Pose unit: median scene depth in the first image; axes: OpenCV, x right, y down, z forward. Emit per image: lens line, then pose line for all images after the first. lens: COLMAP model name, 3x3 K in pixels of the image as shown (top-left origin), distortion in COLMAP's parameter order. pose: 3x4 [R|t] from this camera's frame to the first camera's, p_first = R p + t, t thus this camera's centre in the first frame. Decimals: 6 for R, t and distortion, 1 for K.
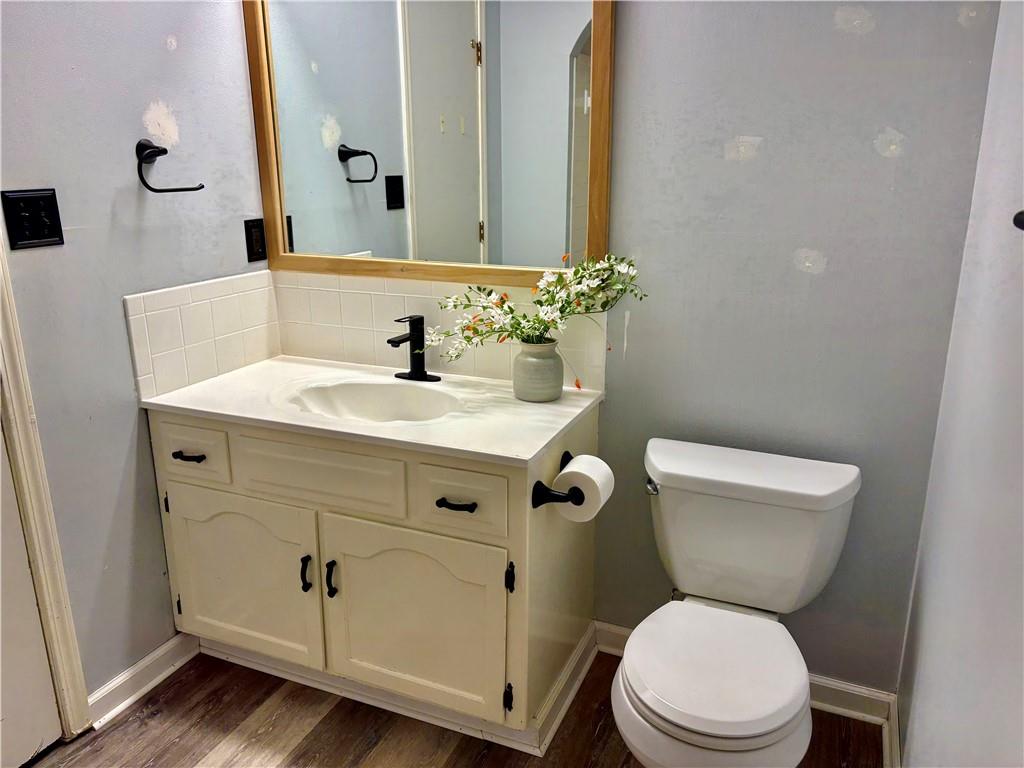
lens RADIAL K [[772.3, 0, 511.8], [0, 772.3, 388.6], [0, 0, 1]] dist [0.035777, -0.045374]
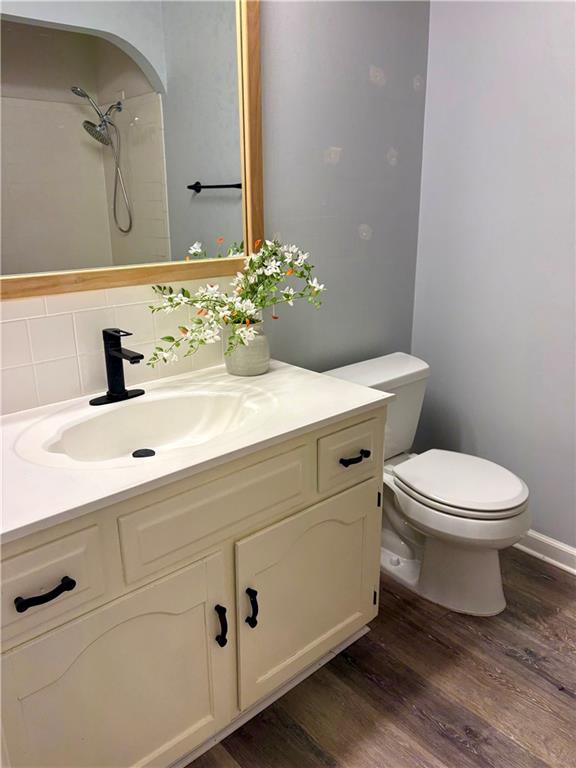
lens RADIAL K [[579.2, 0, 287.4], [0, 579.2, 379.8], [0, 0, 1]] dist [0.035777, -0.045374]
pose [[0.428192, -0.270960, 0.862109, -0.653948], [0.260844, 0.950444, 0.169167, -0.102631], [-0.865223, 0.152440, 0.477651, 0.532932]]
